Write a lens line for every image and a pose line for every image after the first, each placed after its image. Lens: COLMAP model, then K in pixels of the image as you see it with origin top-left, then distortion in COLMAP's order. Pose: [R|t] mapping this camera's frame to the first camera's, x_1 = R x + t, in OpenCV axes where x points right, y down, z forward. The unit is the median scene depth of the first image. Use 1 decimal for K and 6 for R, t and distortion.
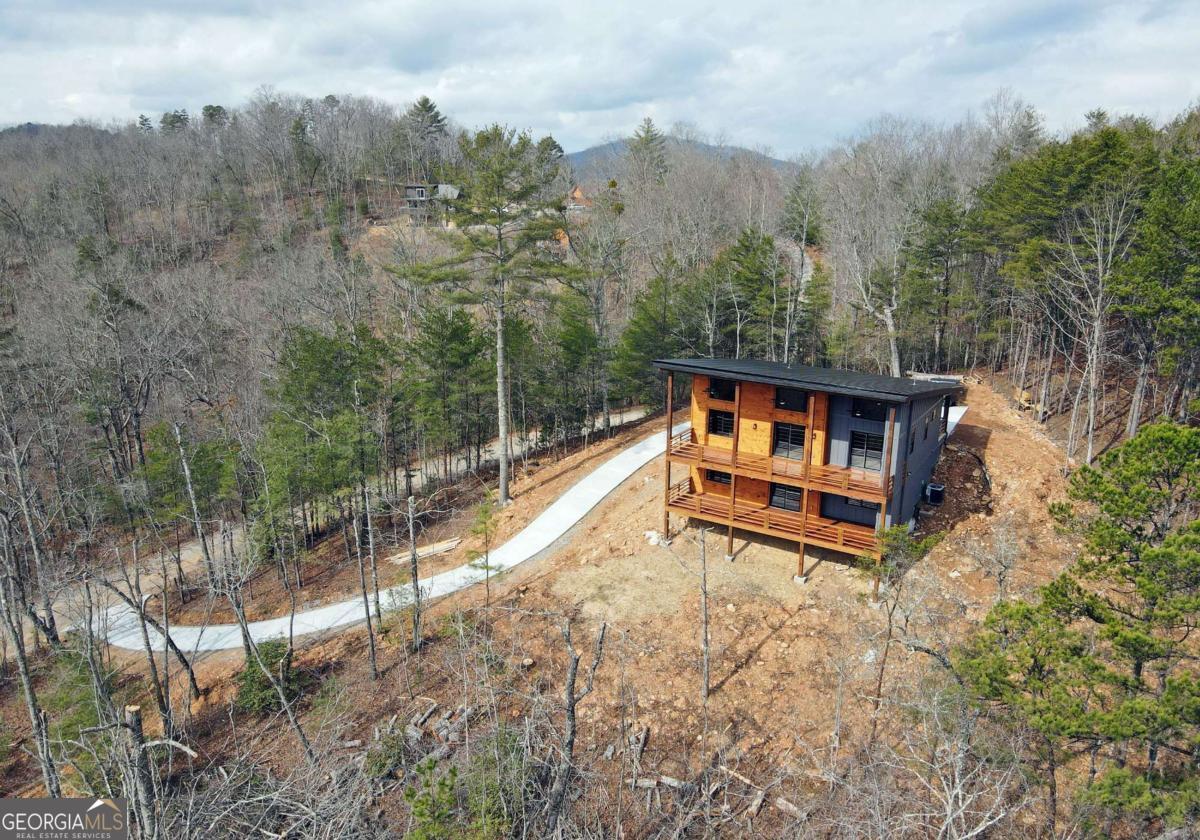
lens RADIAL K [[883.0, 0, 600.0], [0, 883.0, 420.0], [0, 0, 1]] dist [-0.001004, 0.002524]
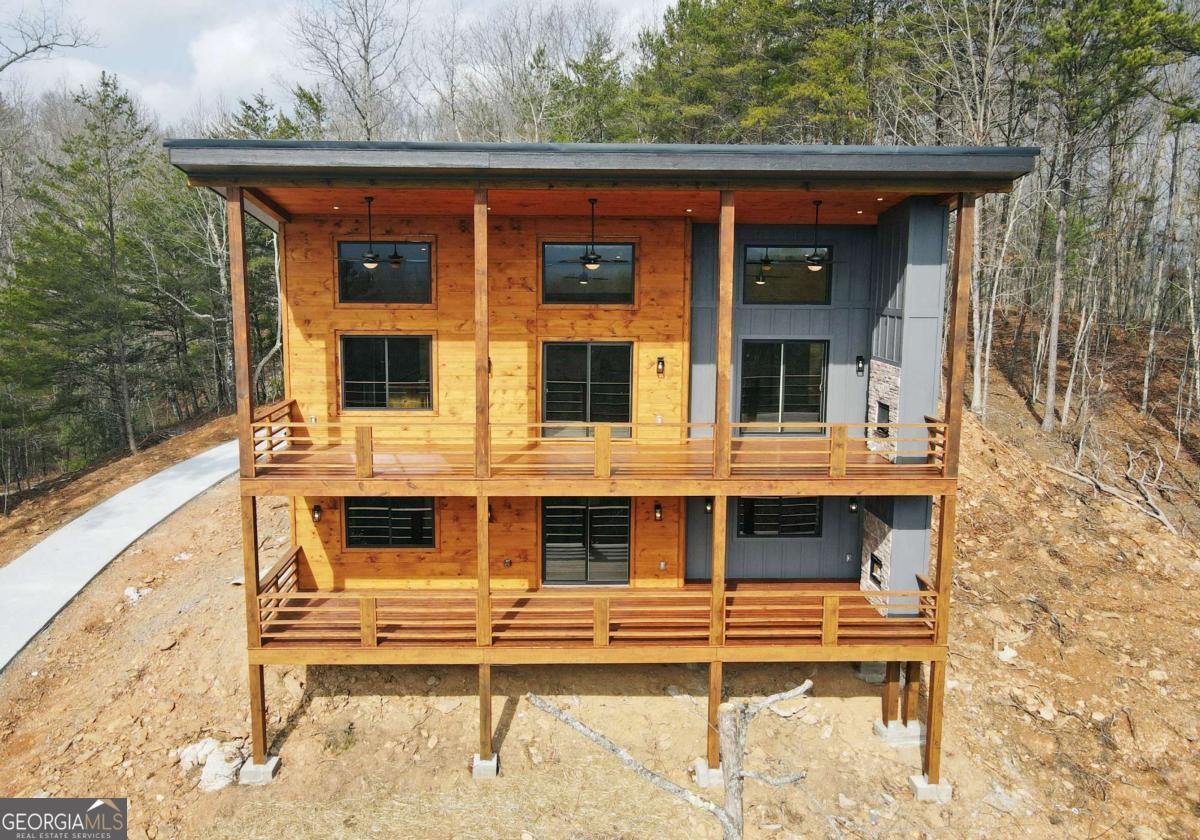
lens RADIAL K [[958.4, 0, 566.4], [0, 958.4, 399.8], [0, 0, 1]] dist [0.005957, 0.004233]
pose [[0.828104, -0.079762, 0.554871, -0.012681], [0.150306, 0.985174, -0.082702, 0.057384], [-0.540049, 0.151886, 0.827815, 0.660784]]
